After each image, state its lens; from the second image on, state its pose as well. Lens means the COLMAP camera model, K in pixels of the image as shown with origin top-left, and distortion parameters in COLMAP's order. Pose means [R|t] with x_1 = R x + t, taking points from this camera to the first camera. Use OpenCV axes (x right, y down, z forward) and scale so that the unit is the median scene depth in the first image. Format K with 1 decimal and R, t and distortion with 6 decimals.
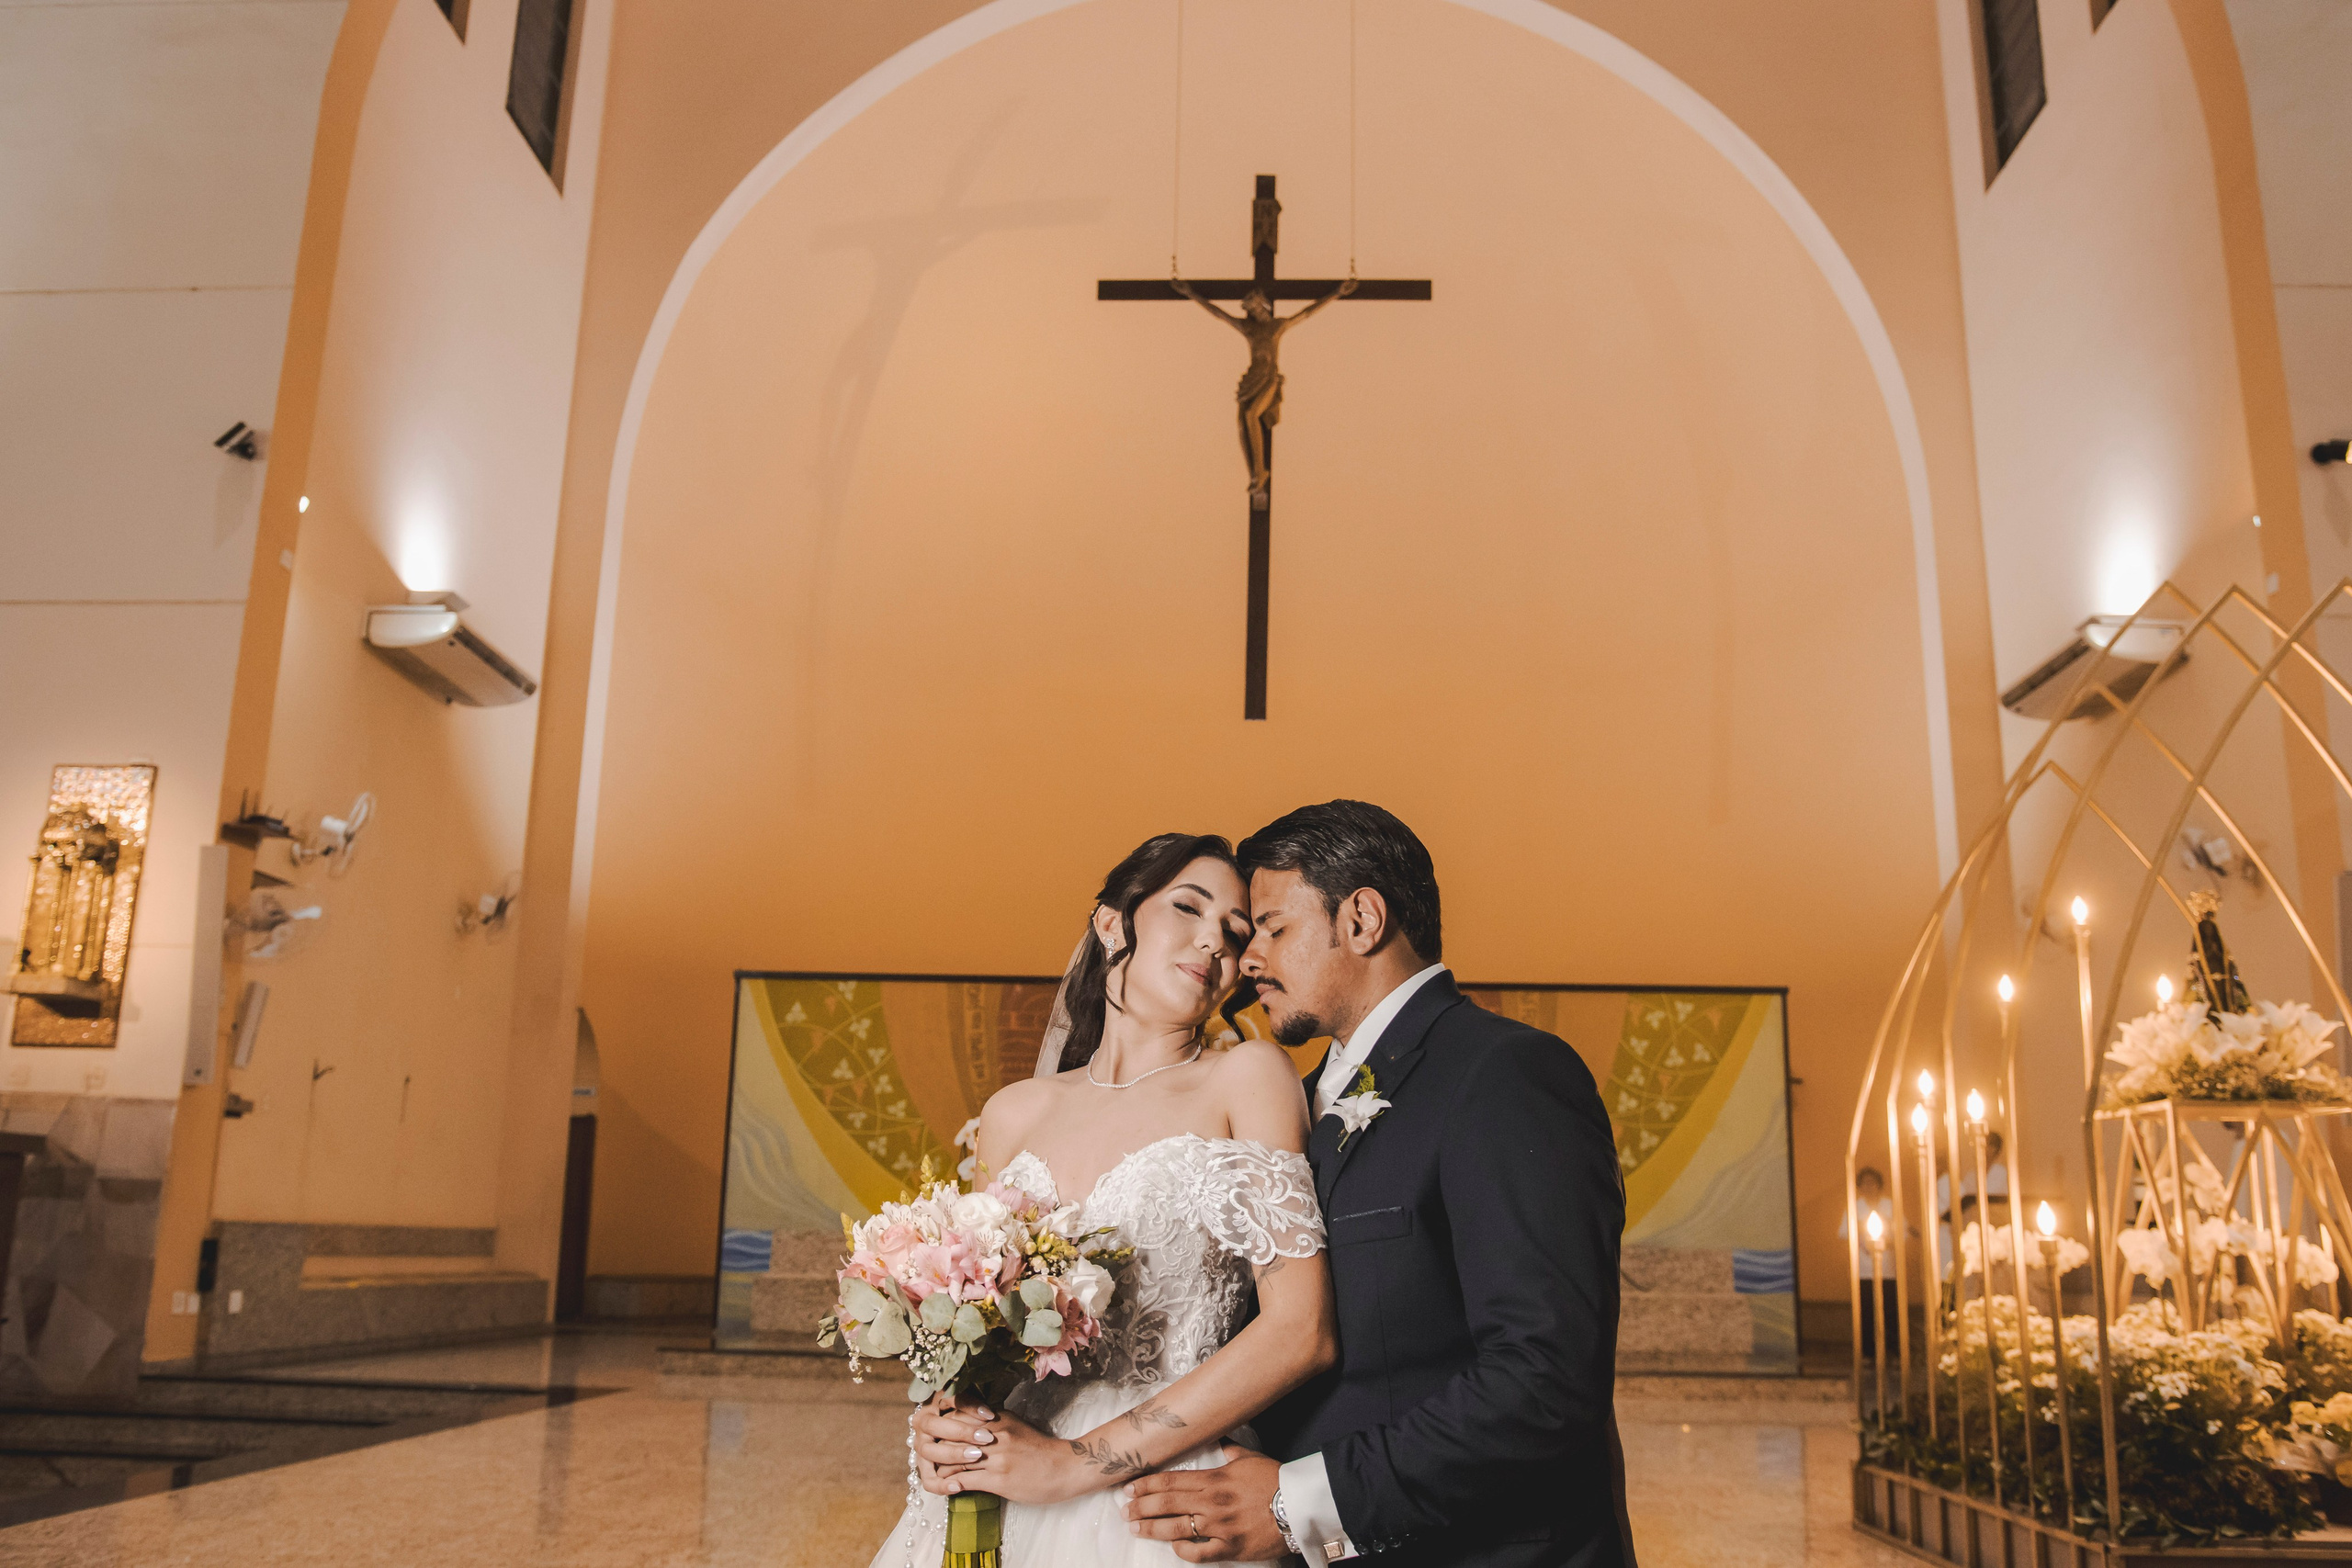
lens RADIAL K [[1986.2, 0, 1176.0], [0, 1986.2, 784.0], [0, 0, 1]] dist [-0.107869, 0.151600]
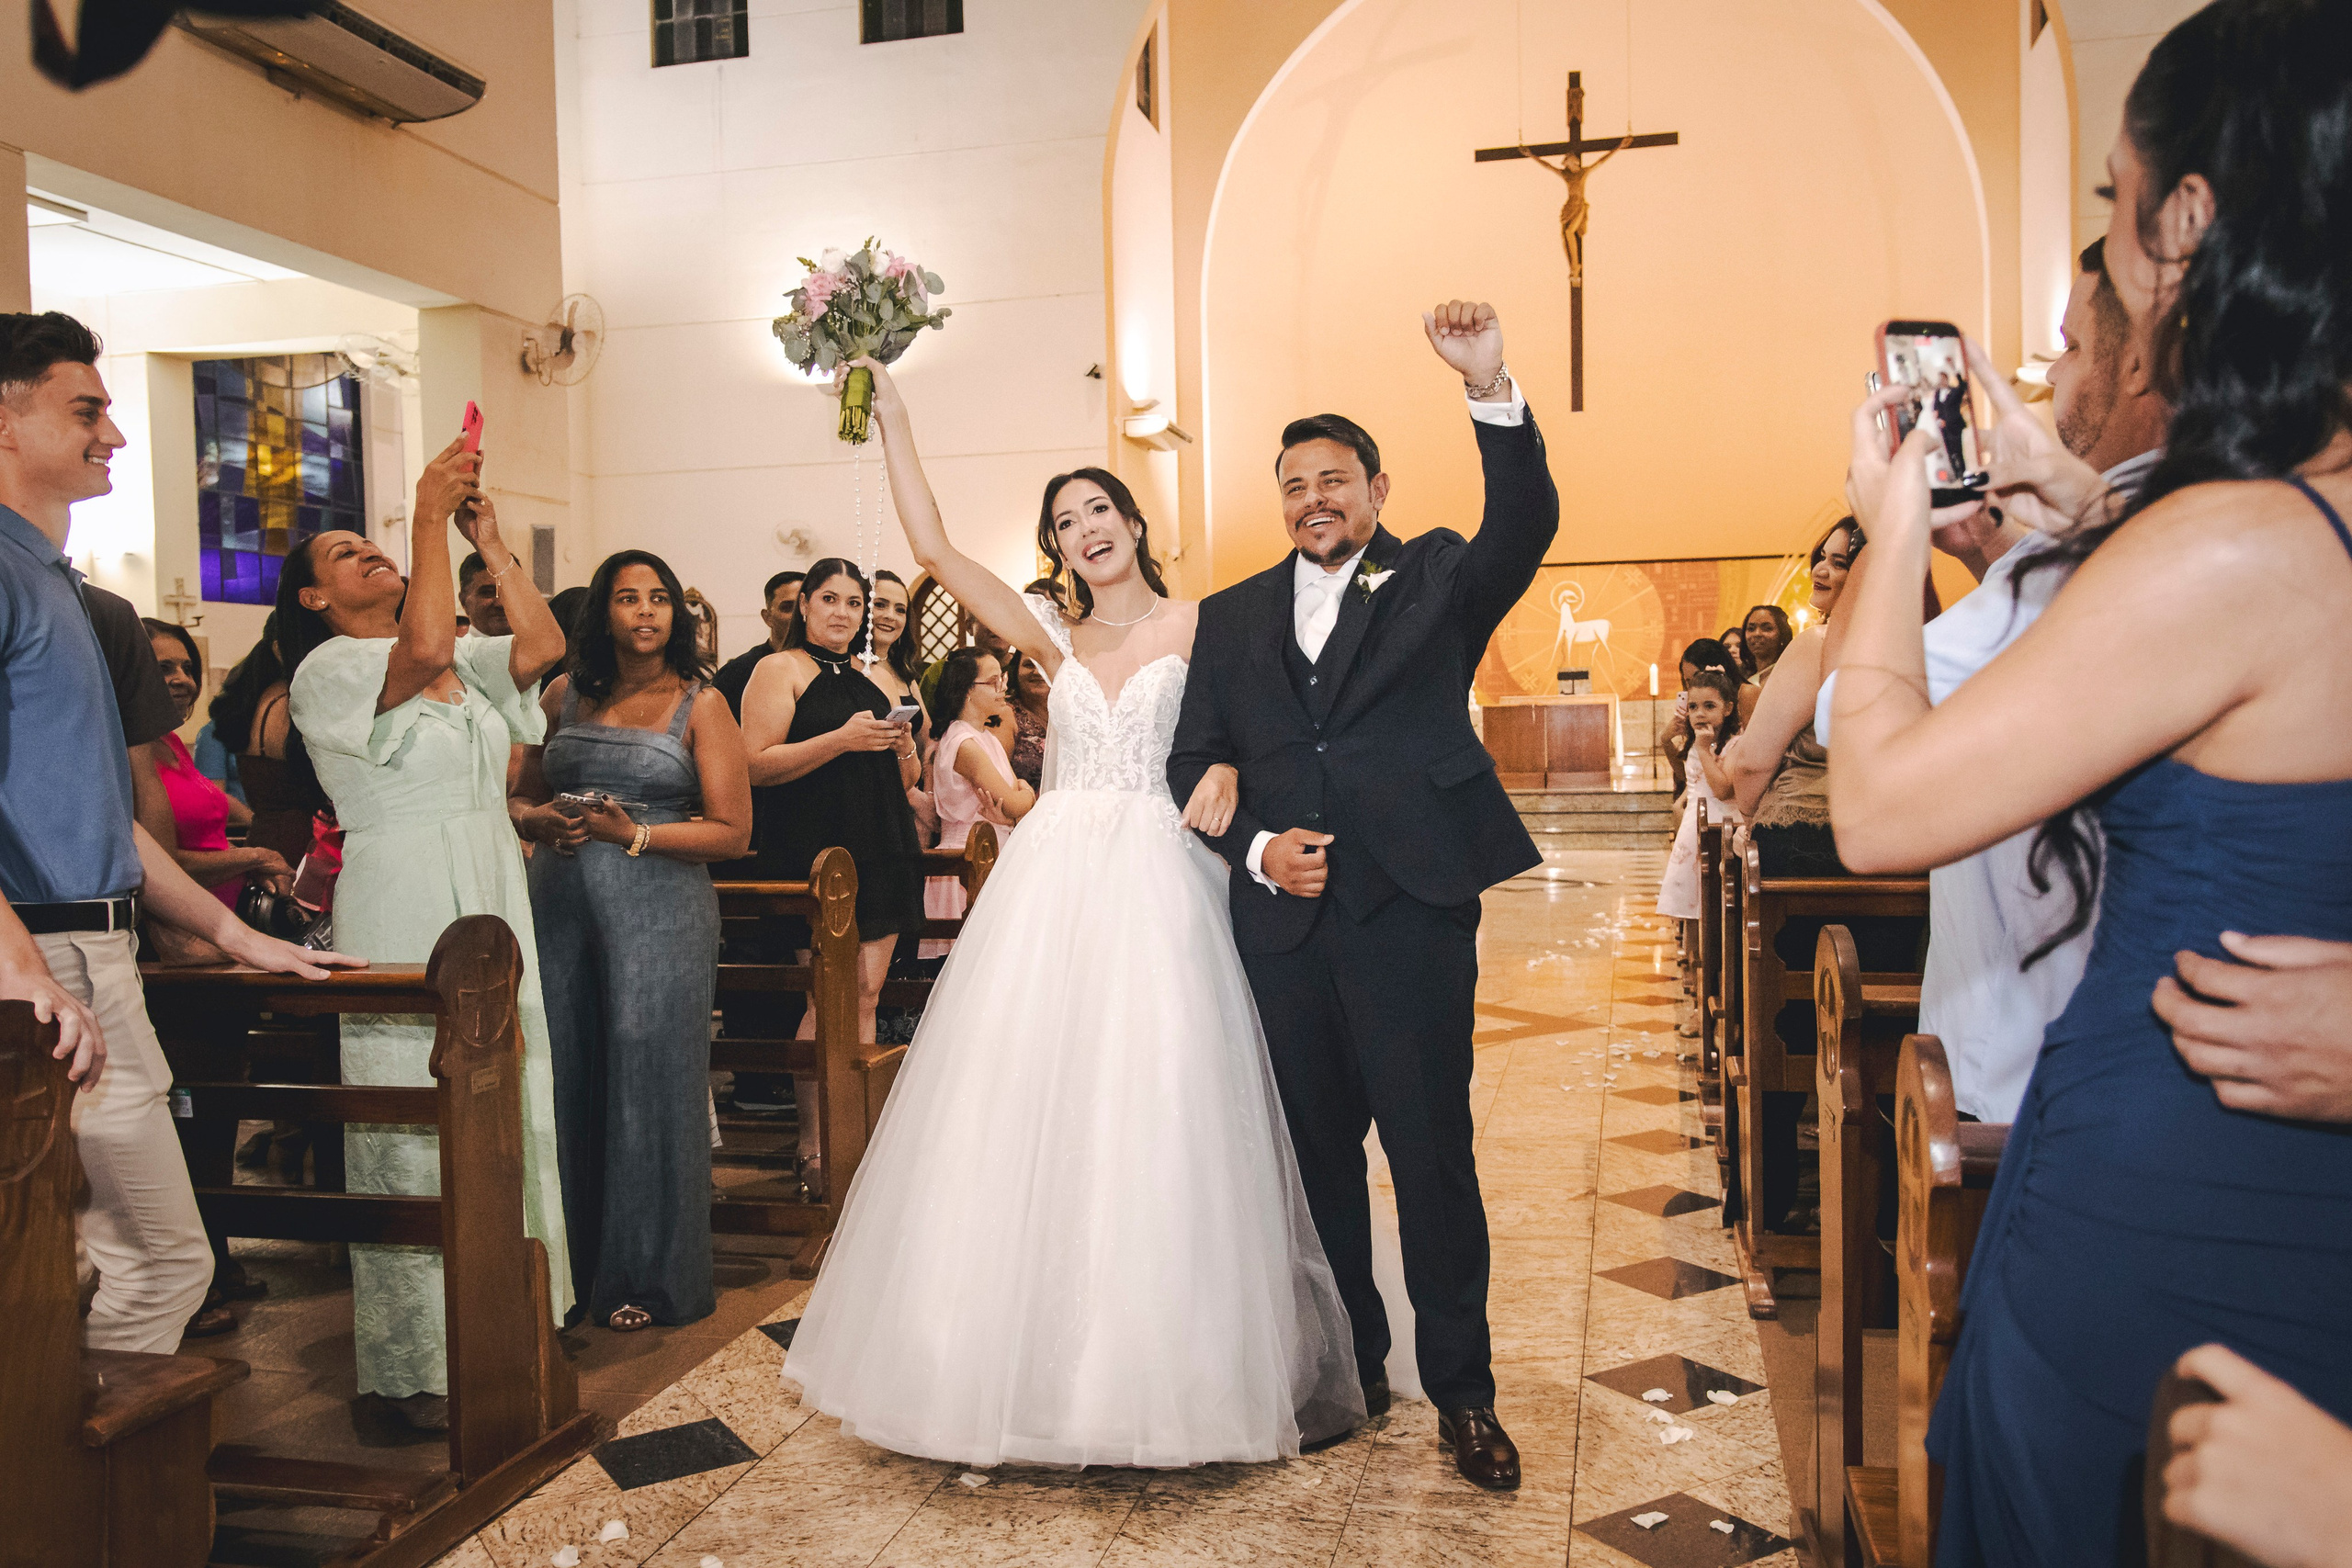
lens RADIAL K [[1936.9, 0, 1176.0], [0, 1936.9, 784.0], [0, 0, 1]] dist [0.008264, 0.006100]
pose [[0.980060, -0.036170, -0.195383, 0.015882], [0.086280, 0.963223, 0.254474, -0.193605], [0.178993, -0.266257, 0.947137, -0.829913]]
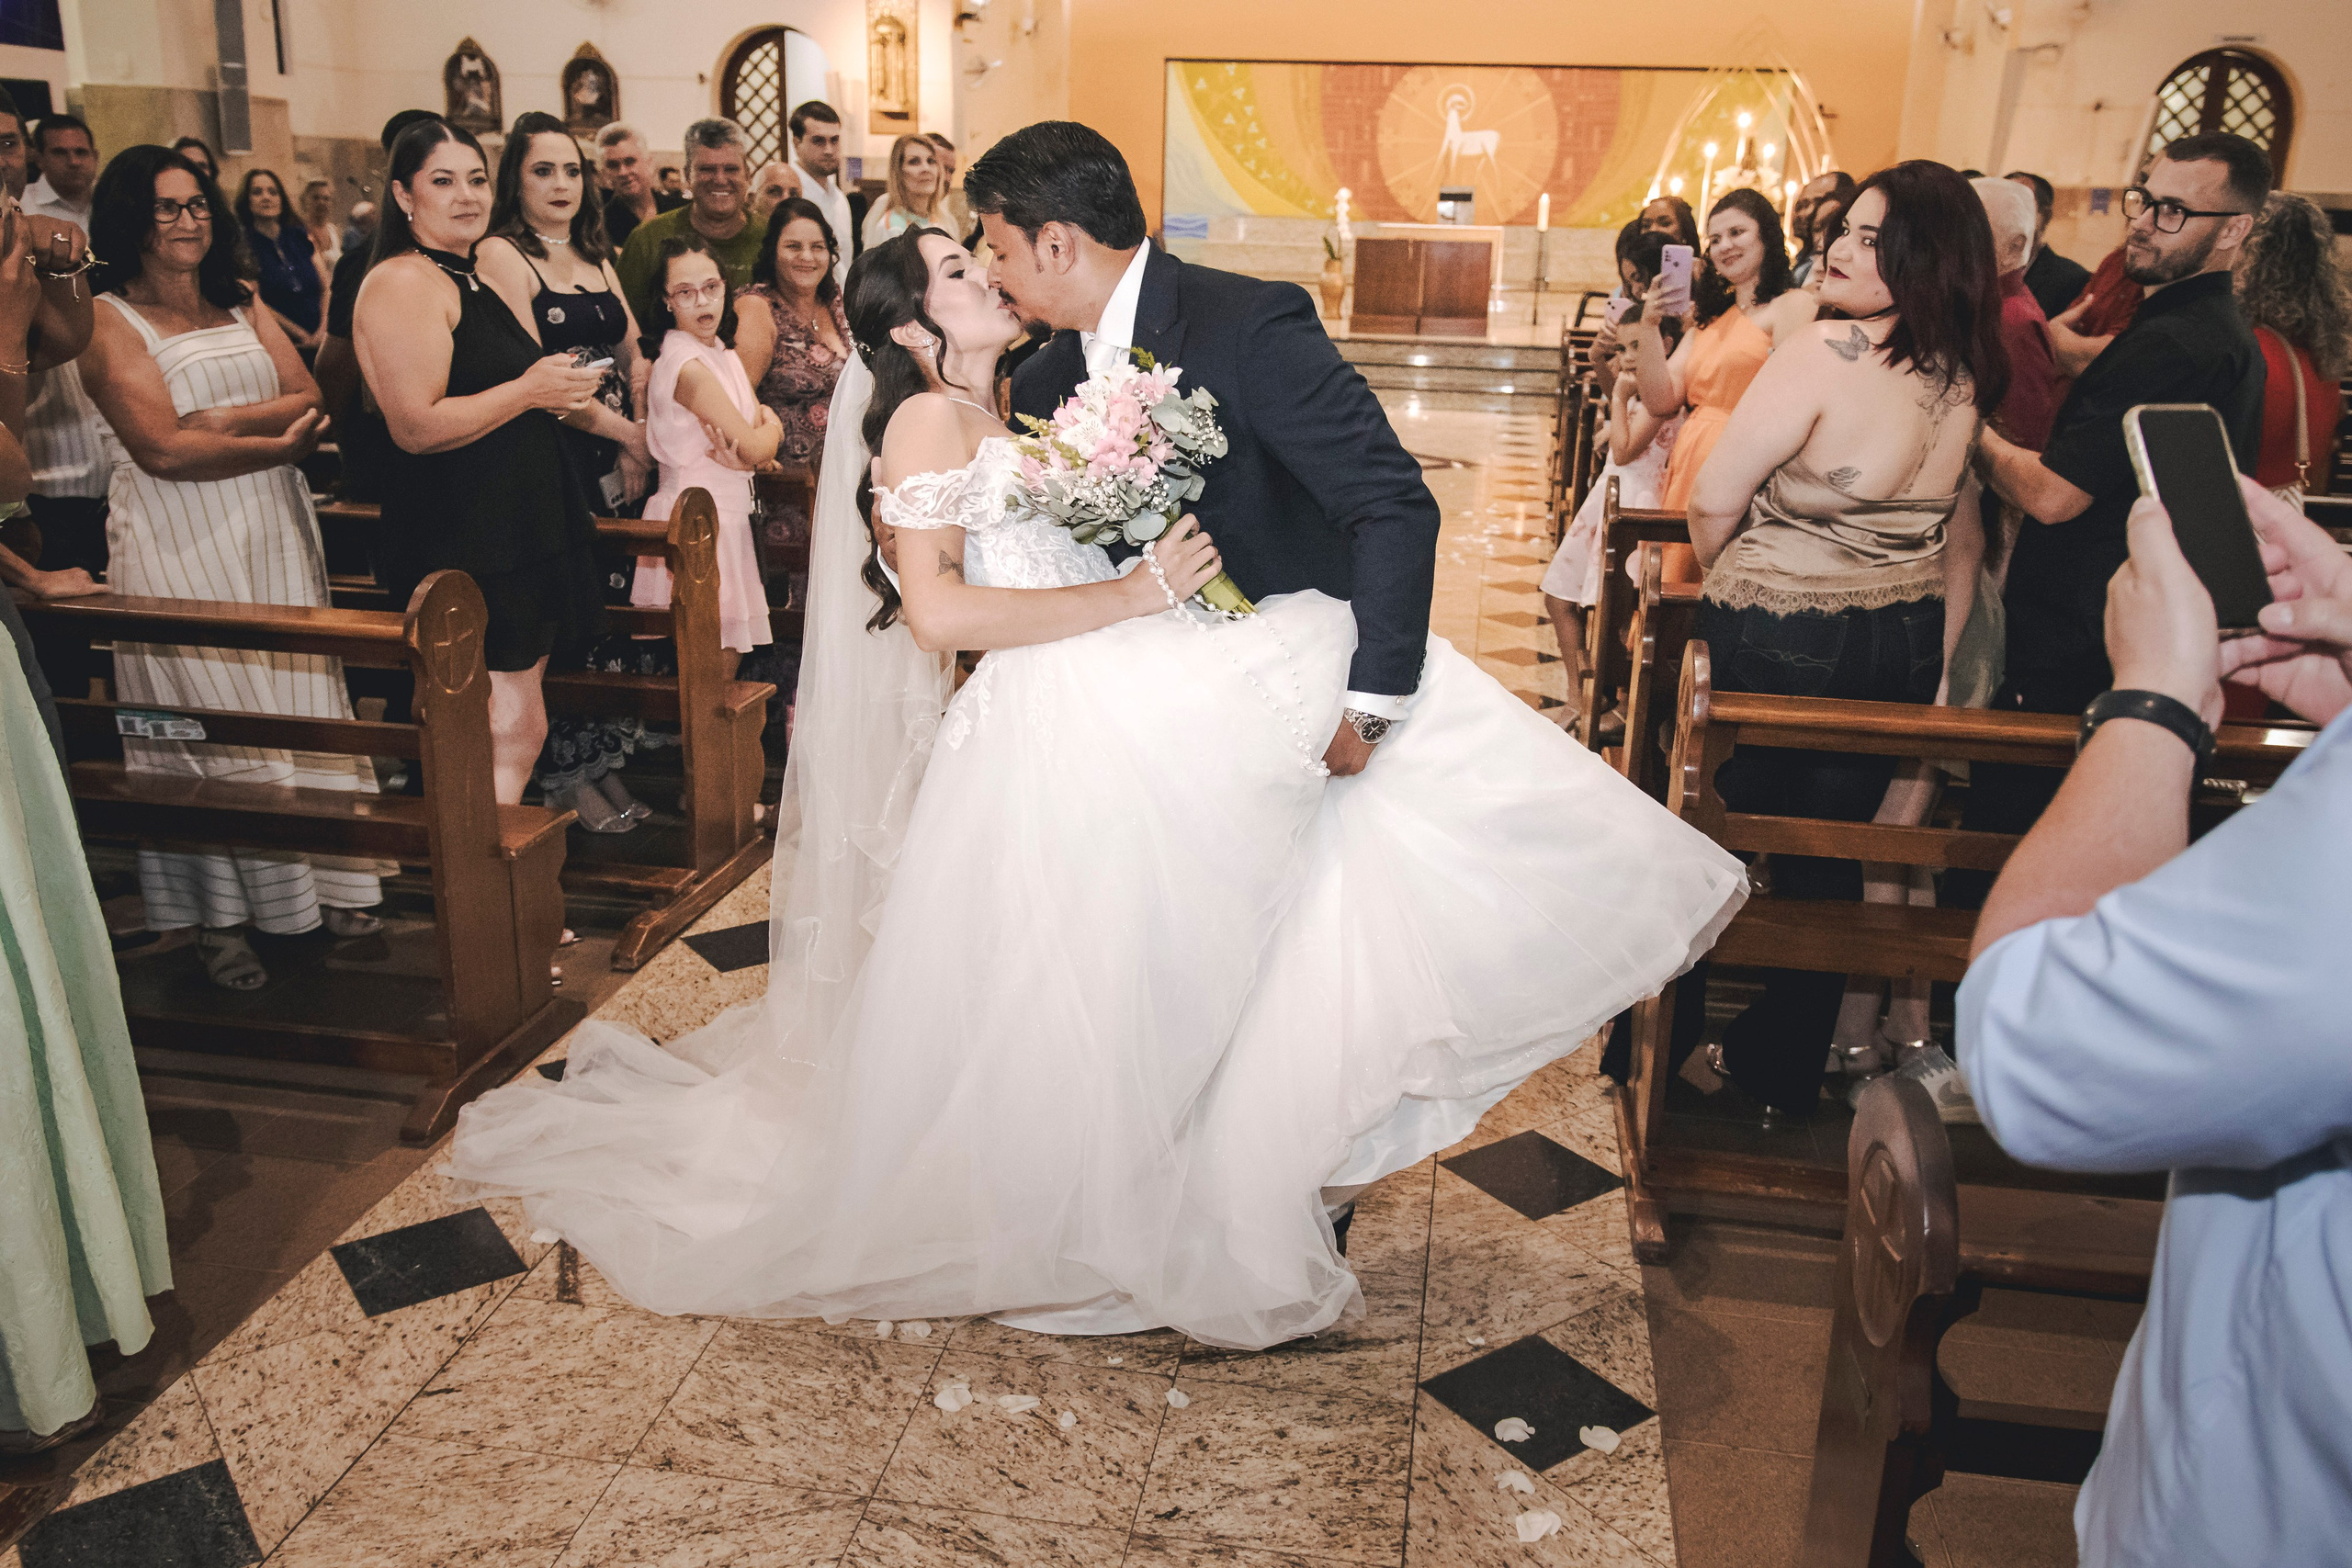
lens RADIAL K [[1936.9, 0, 1176.0], [0, 1936.9, 784.0], [0, 0, 1]] dist [0.008264, 0.006100]
pose [[0.991890, 0.042965, -0.119620, 0.012491], [0.022674, 0.866221, 0.499146, -0.197675], [0.125063, -0.497810, 0.858221, -0.745222]]
